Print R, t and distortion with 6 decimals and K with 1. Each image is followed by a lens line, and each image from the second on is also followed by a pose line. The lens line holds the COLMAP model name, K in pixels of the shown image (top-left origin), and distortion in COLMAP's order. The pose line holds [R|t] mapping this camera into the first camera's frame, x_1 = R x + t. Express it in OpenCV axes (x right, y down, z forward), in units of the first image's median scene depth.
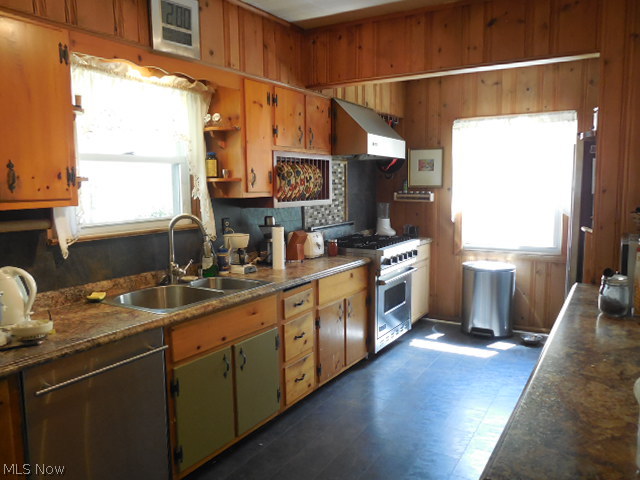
lens RADIAL K [[492.4, 0, 323.8], [0, 492.4, 239.2], [0, 0, 1]] dist [-0.059651, 0.037033]
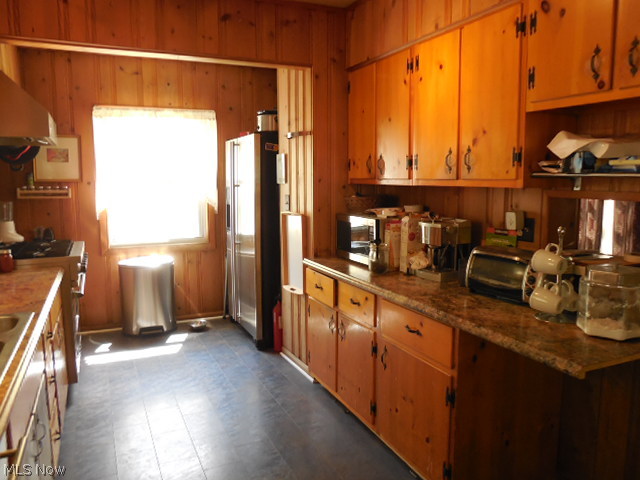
lens RADIAL K [[492.4, 0, 324.2], [0, 492.4, 242.3], [0, 0, 1]] dist [-0.059651, 0.037033]
pose [[0.551290, -0.098563, 0.828472, -0.267642], [0.090496, 0.994203, 0.058061, -0.008541], [-0.829392, 0.042965, 0.557013, 0.166874]]
